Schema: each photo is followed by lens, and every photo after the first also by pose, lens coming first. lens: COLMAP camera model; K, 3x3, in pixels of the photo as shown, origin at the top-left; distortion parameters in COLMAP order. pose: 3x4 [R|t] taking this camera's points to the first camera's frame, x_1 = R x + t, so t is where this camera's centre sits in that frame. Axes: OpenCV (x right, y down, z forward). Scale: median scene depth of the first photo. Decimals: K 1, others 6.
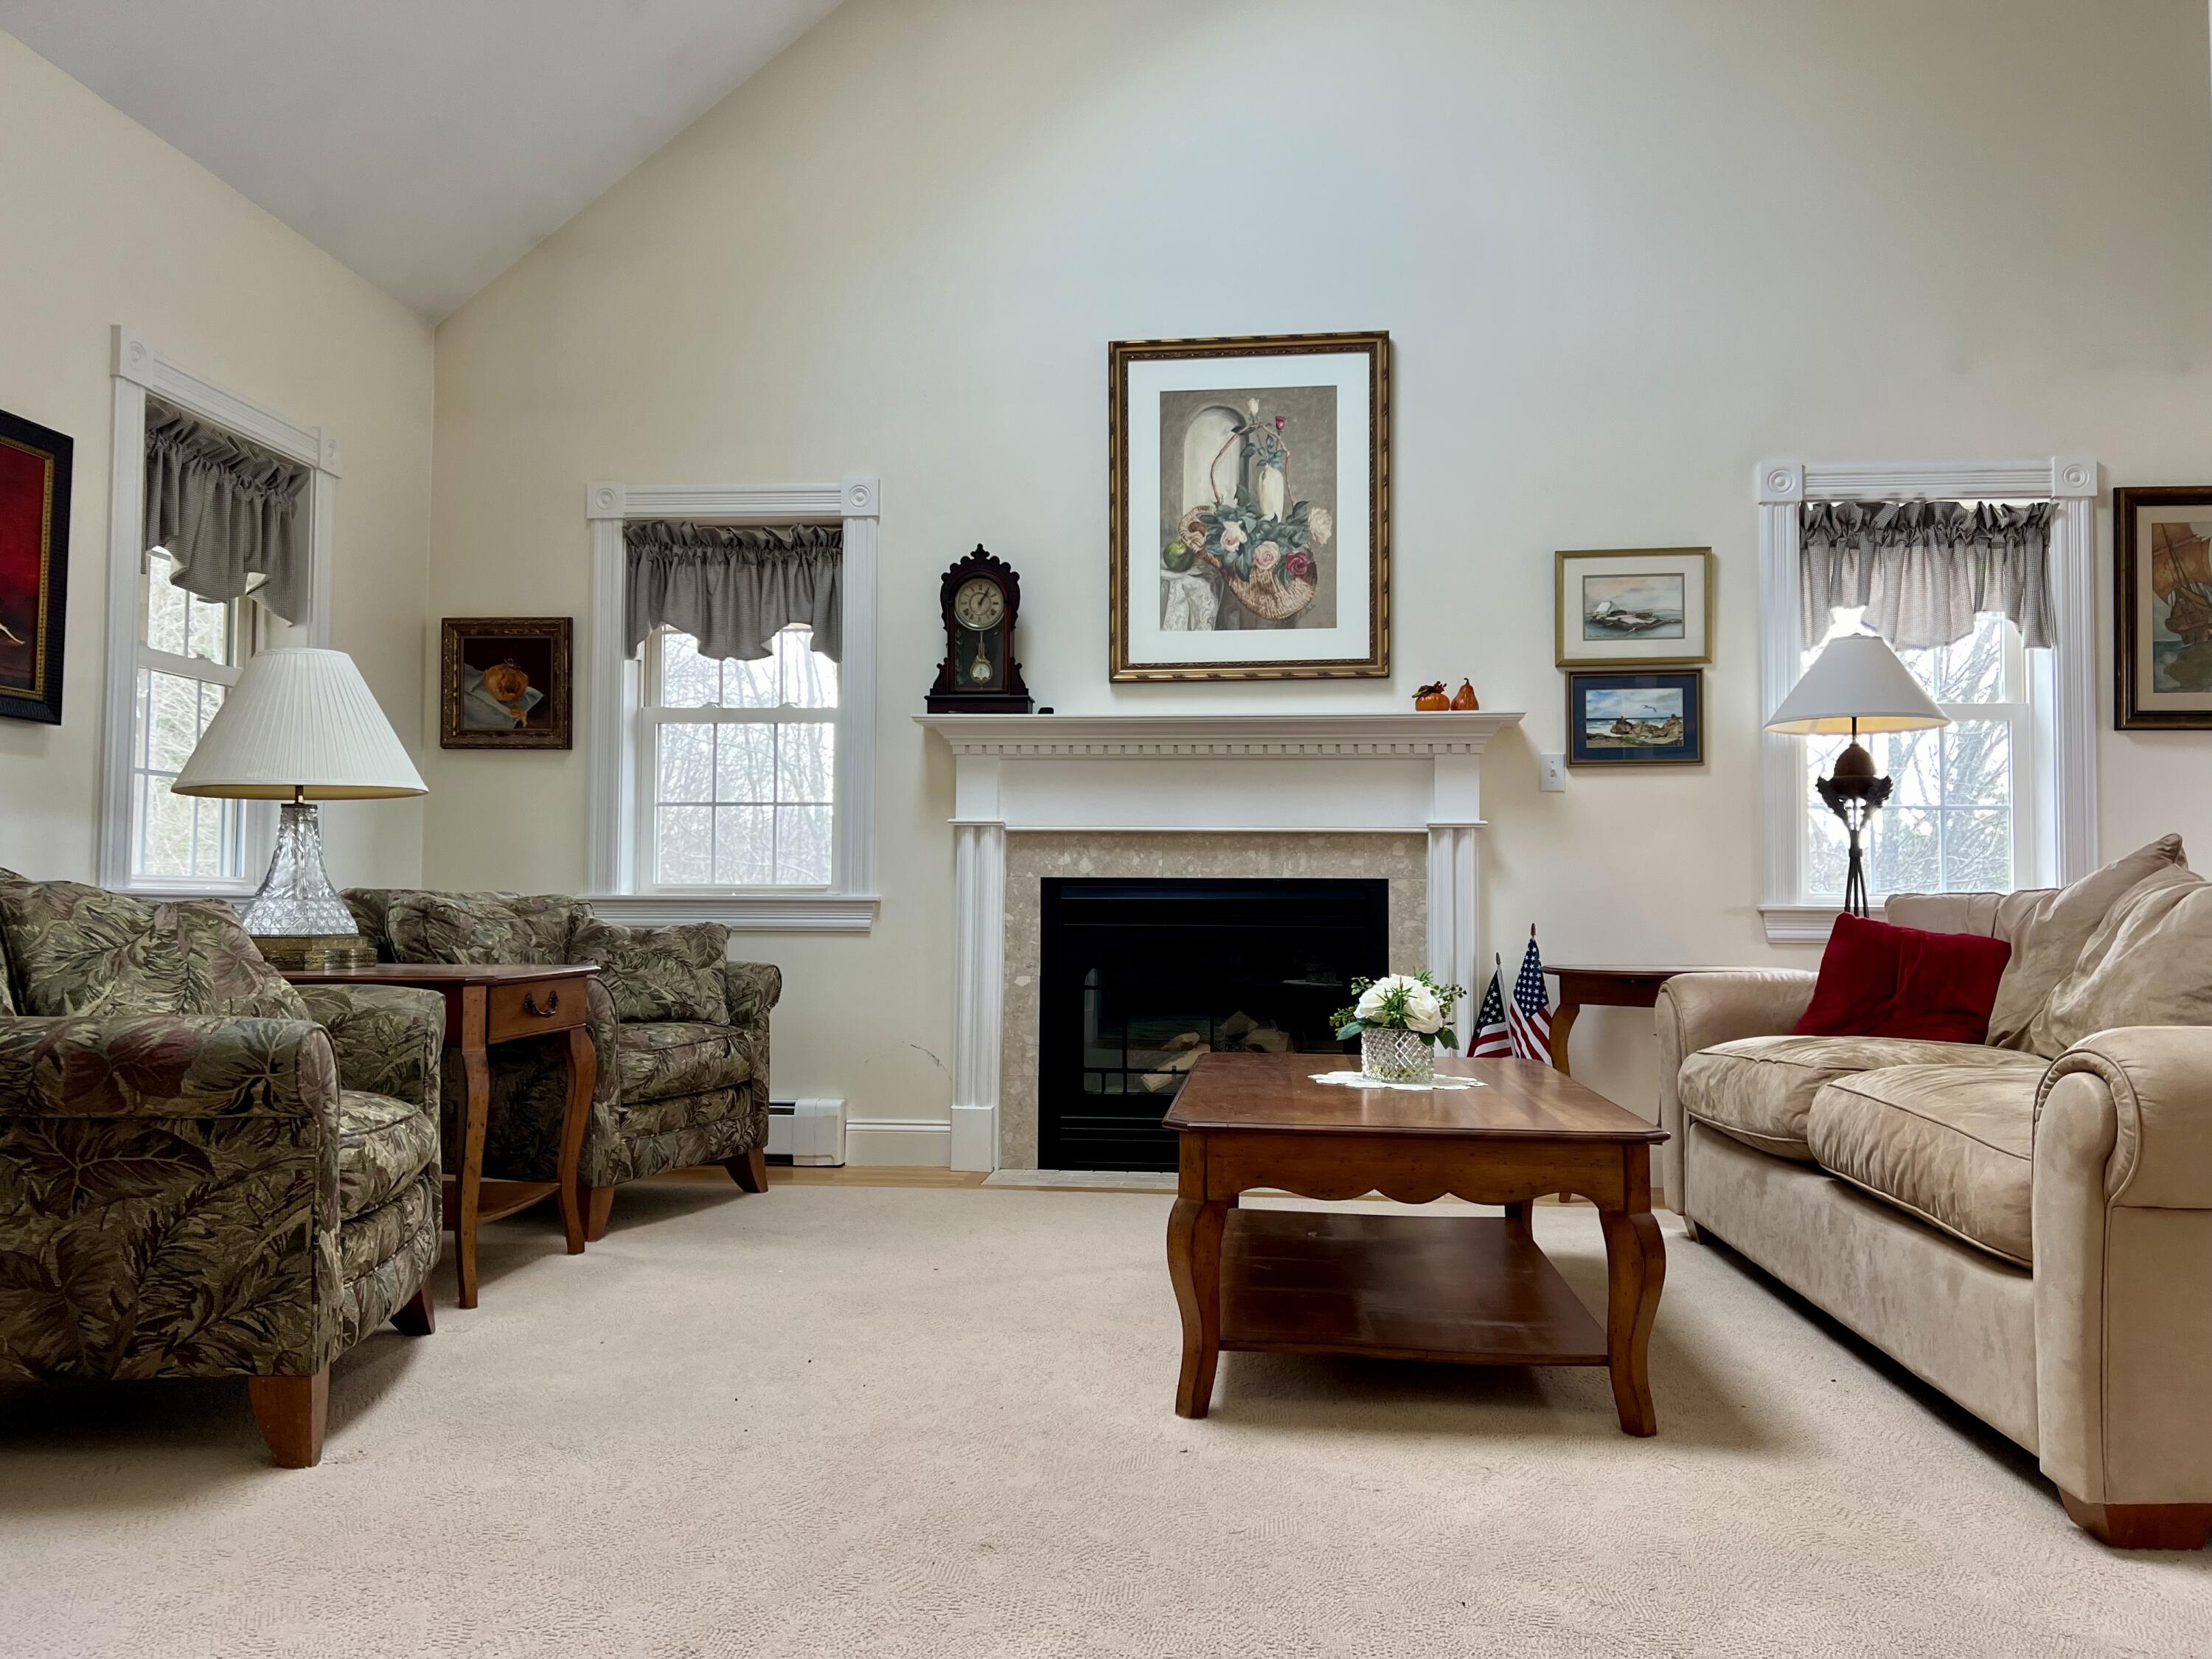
lens RADIAL K [[1677.0, 0, 1105.8], [0, 1677.0, 820.5], [0, 0, 1]] dist [0.073665, -0.045661]
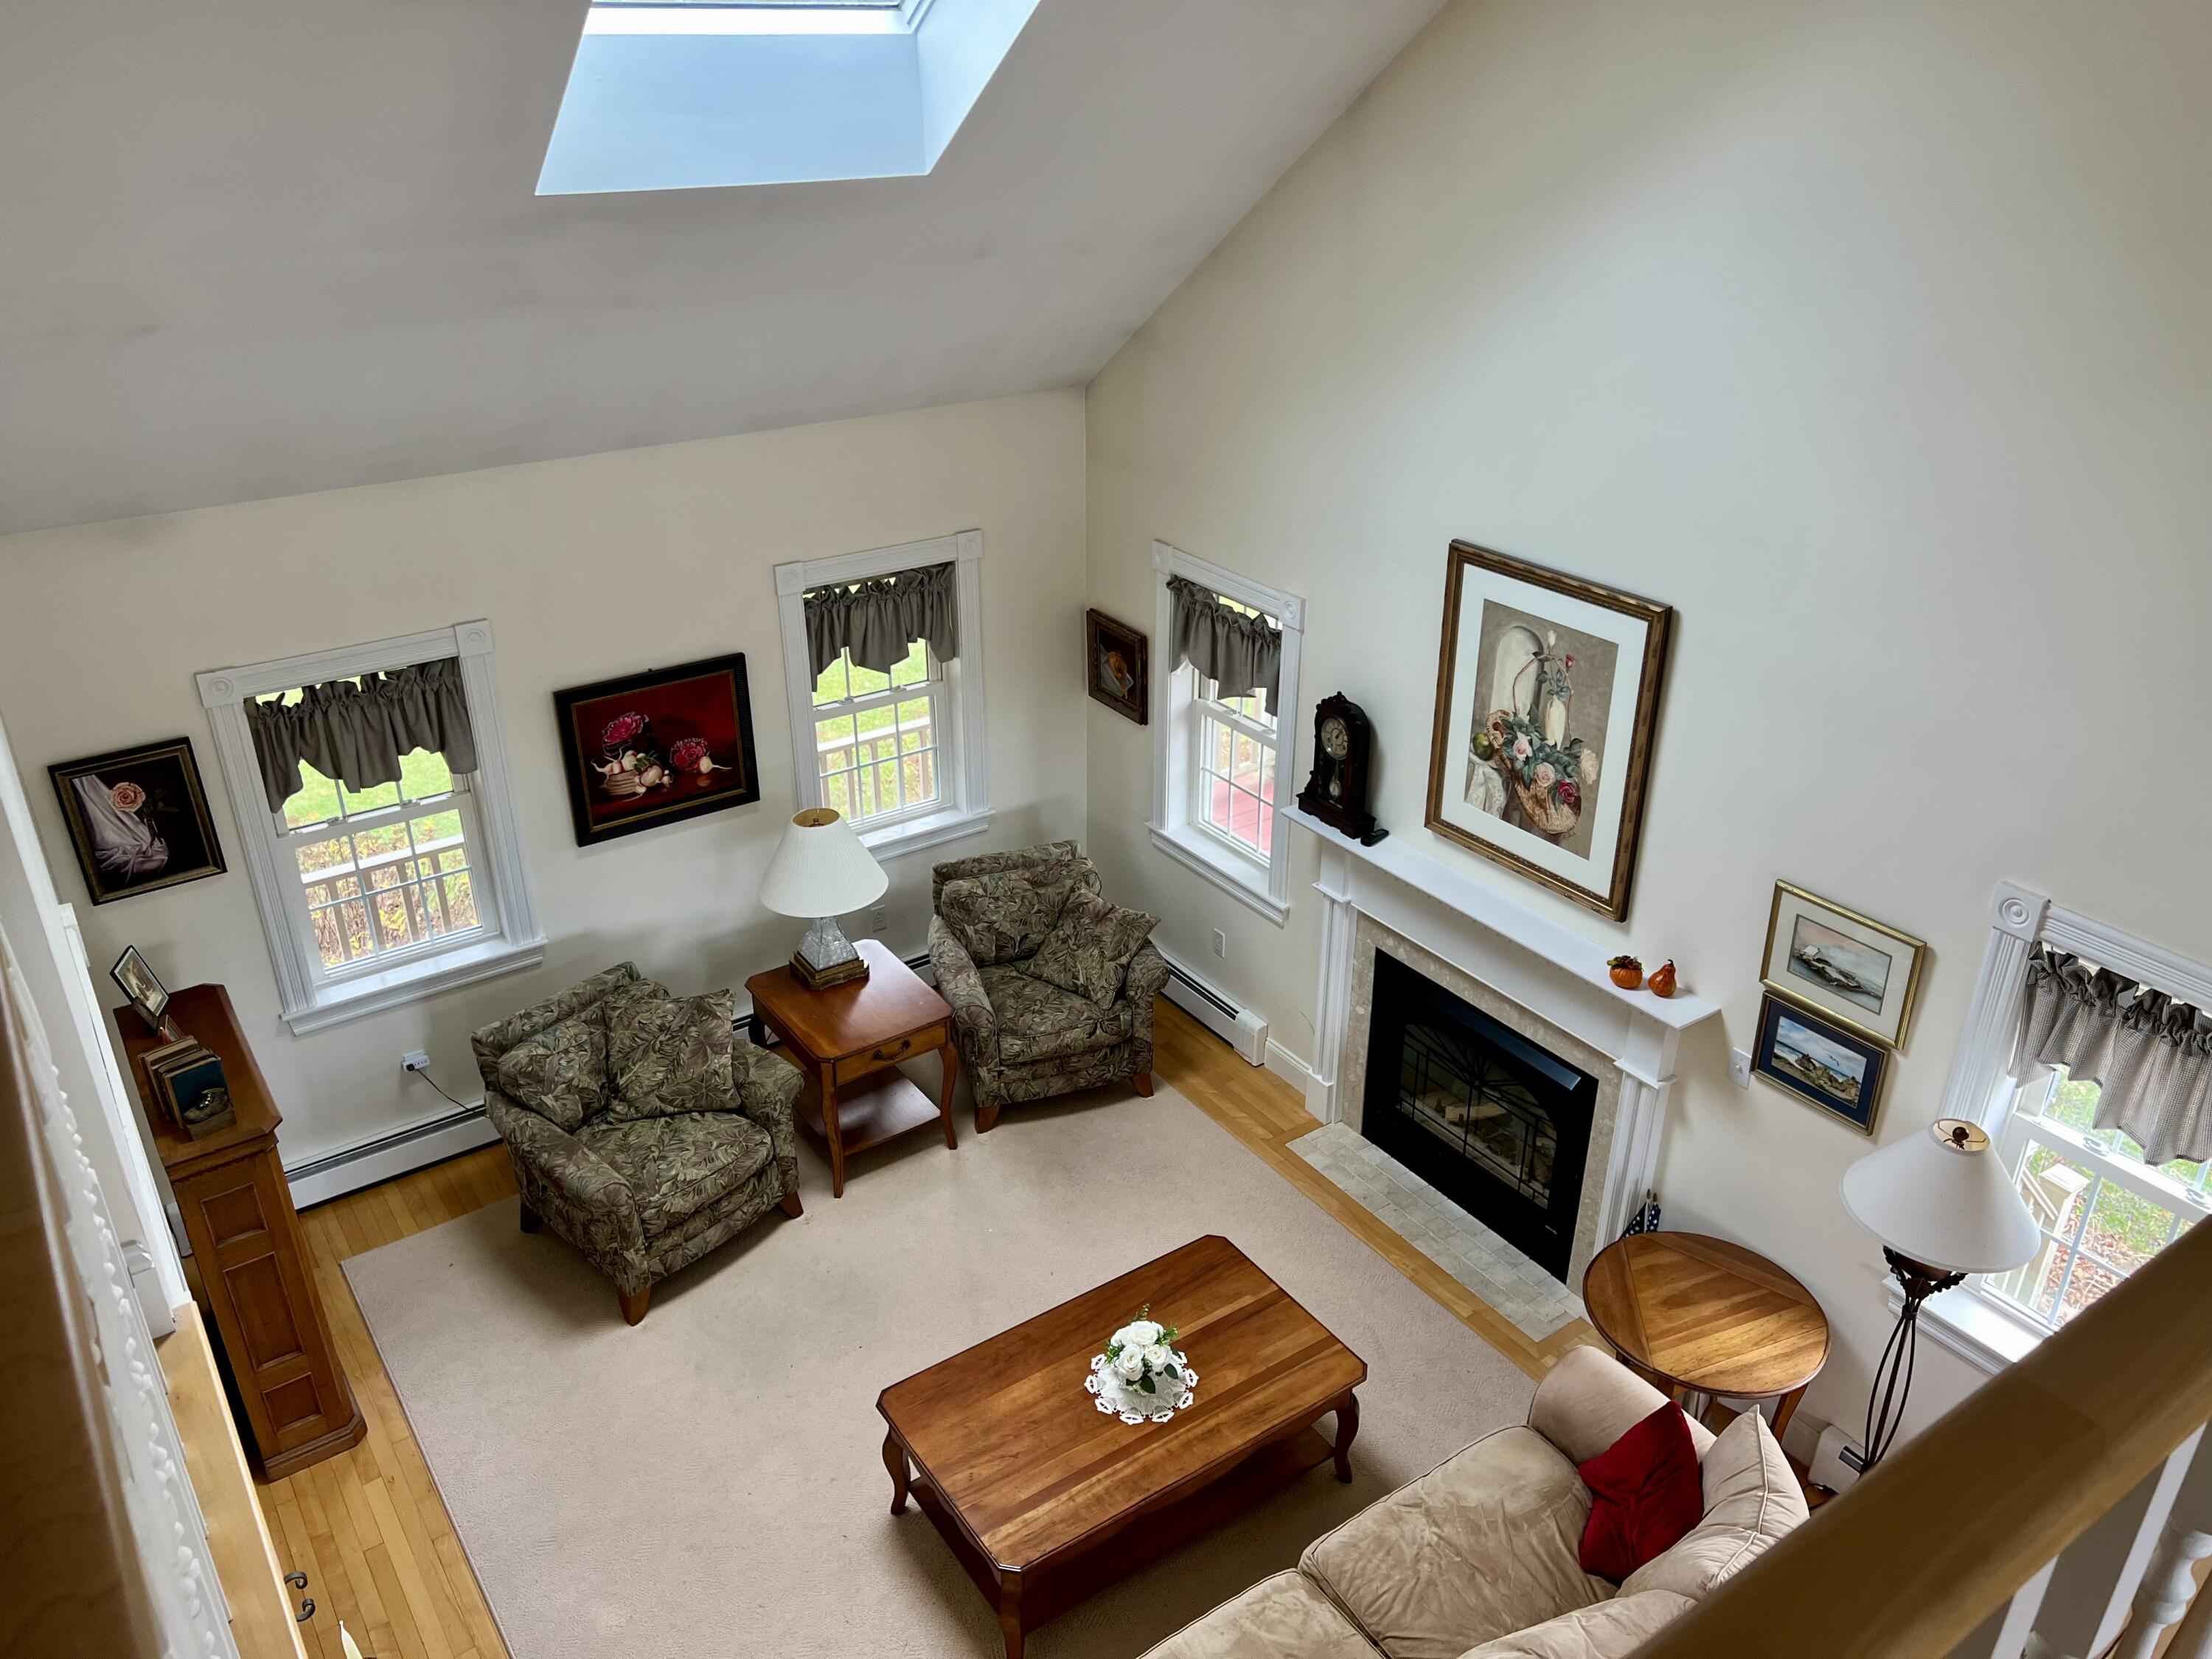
lens RADIAL K [[1677.0, 0, 1109.4], [0, 1677.0, 834.9], [0, 0, 1]] dist [0.073665, -0.045661]
pose [[0.647199, 0.342023, -0.681288, 0.655265], [0.041676, 0.876491, 0.479610, -0.645718], [0.761181, -0.338796, 0.553011, 0.189435]]
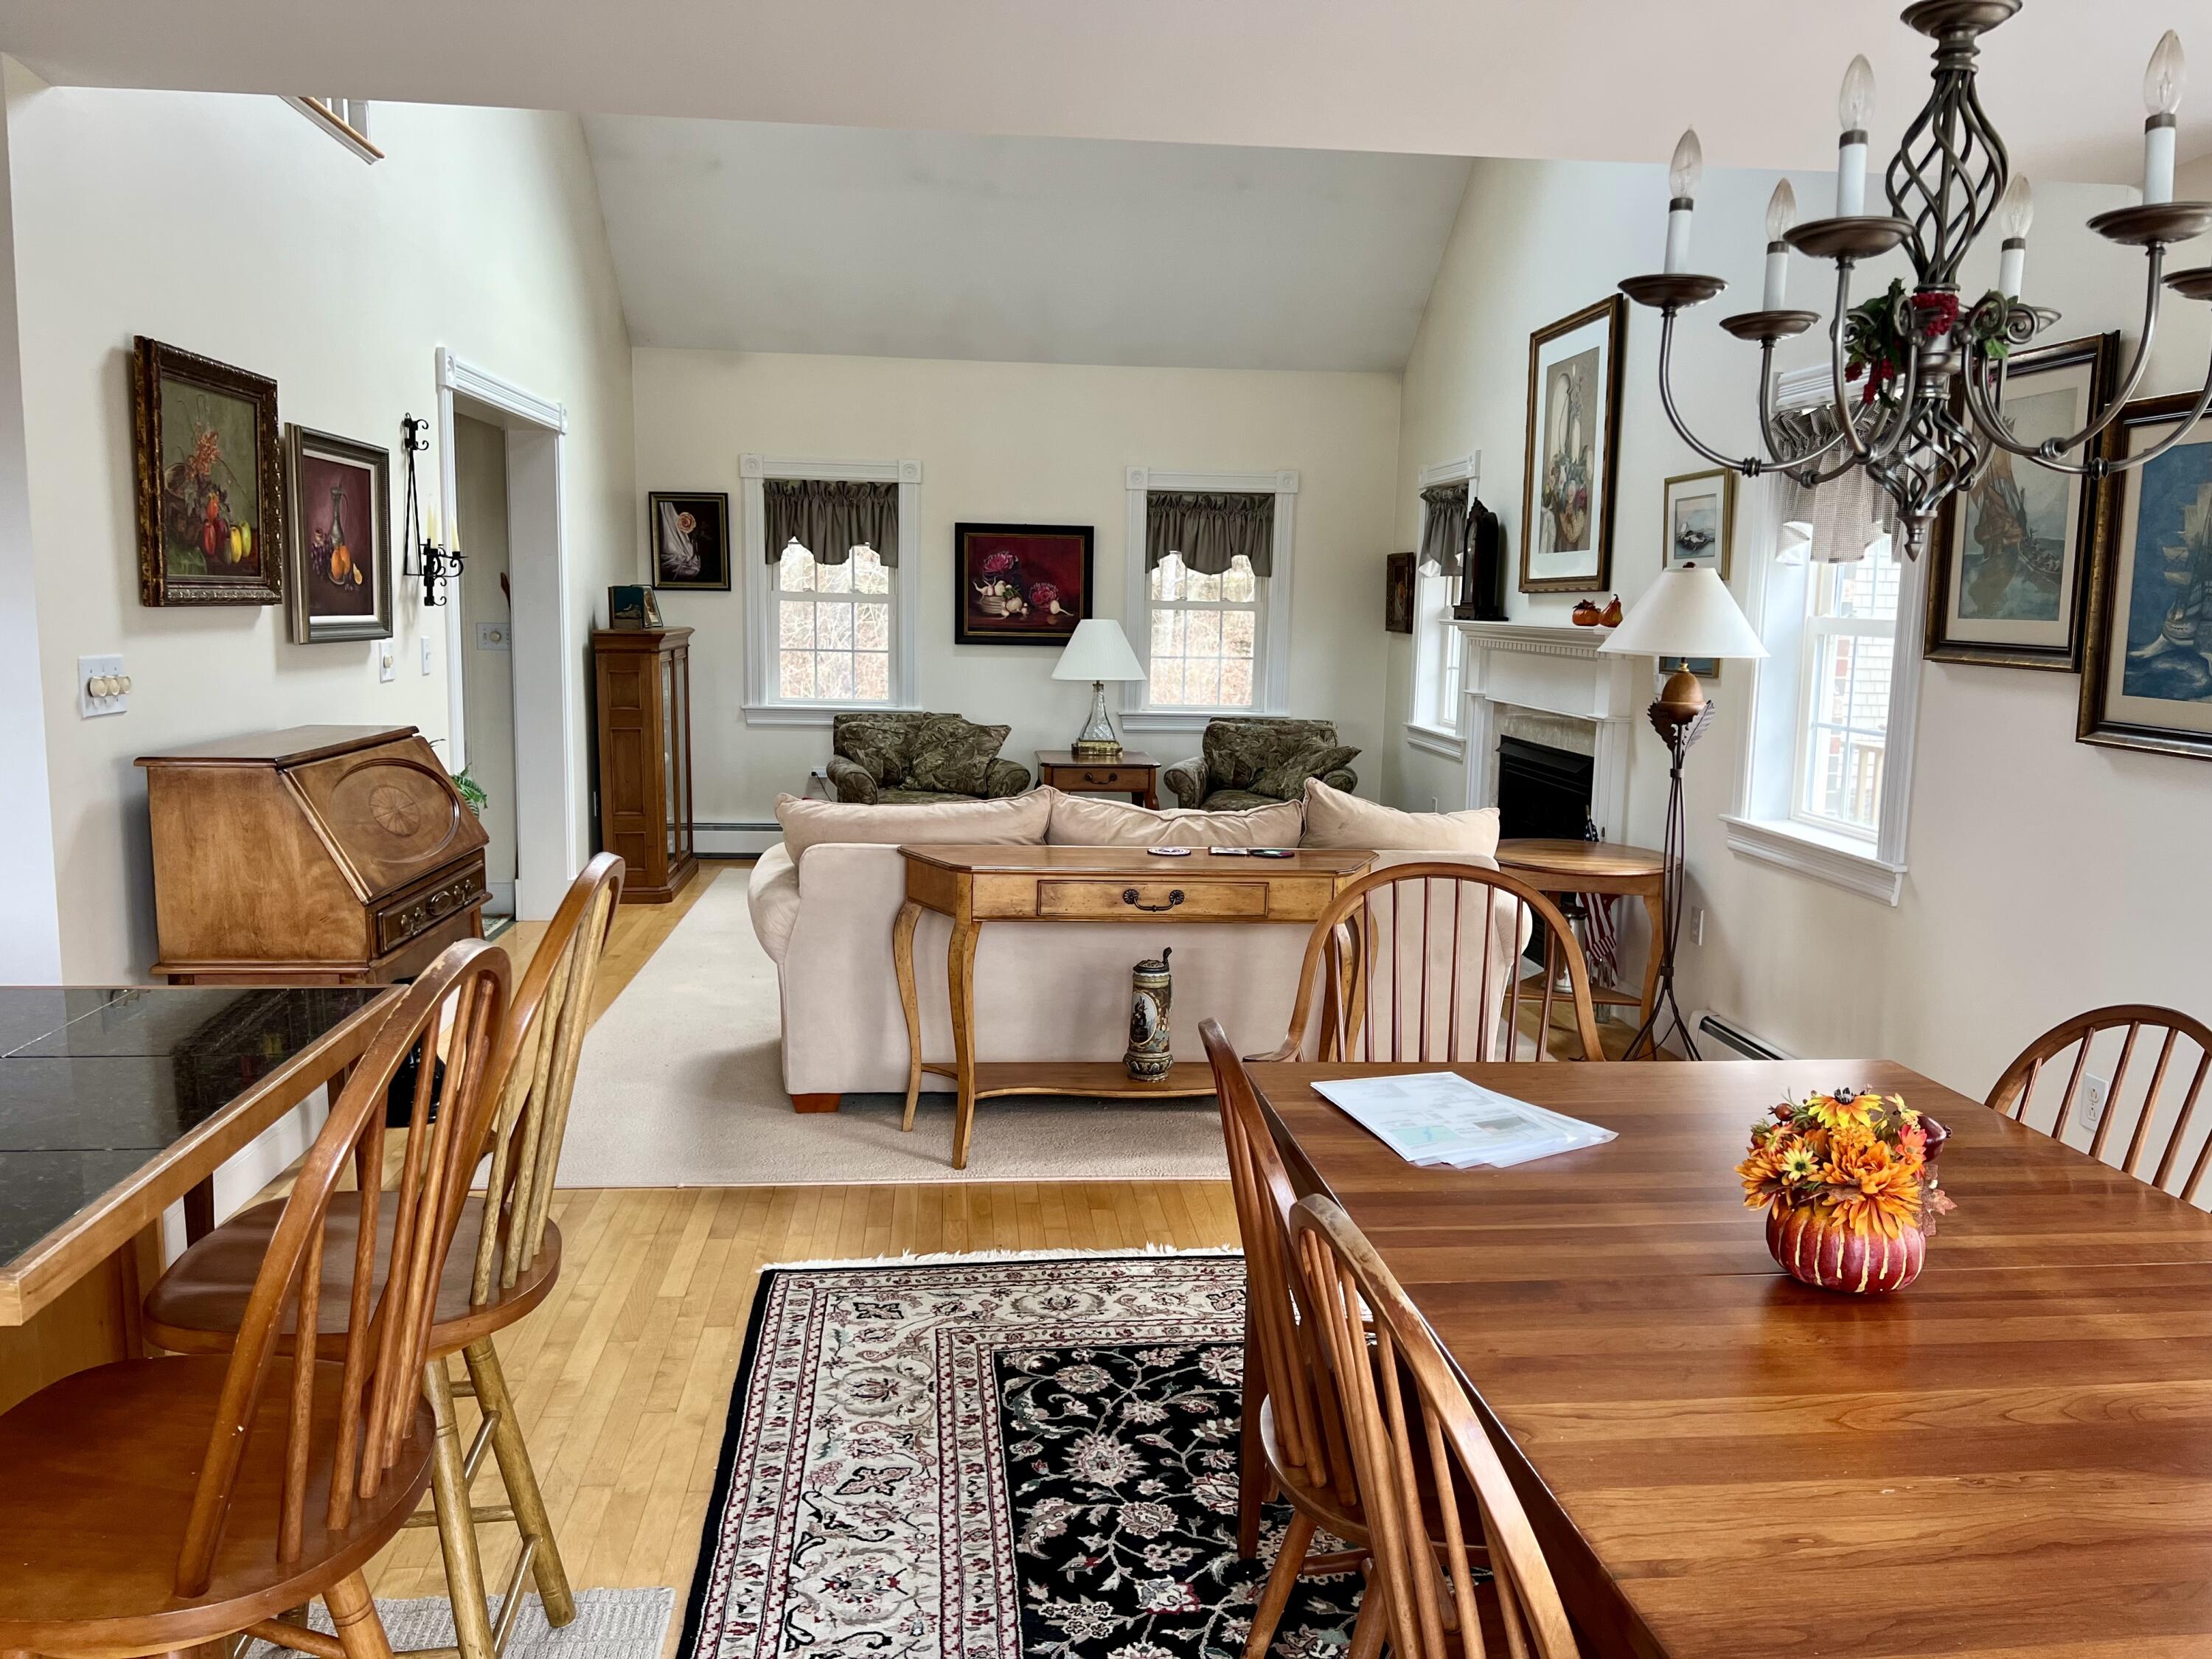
lens RADIAL K [[1677.0, 0, 1111.3], [0, 1677.0, 833.4], [0, 0, 1]] dist [0.073665, -0.045661]
pose [[0.188868, 0.136568, -0.972460, 1.299834], [0.034214, 0.988766, 0.145503, -0.100914], [0.981406, -0.060753, 0.182074, 0.413573]]
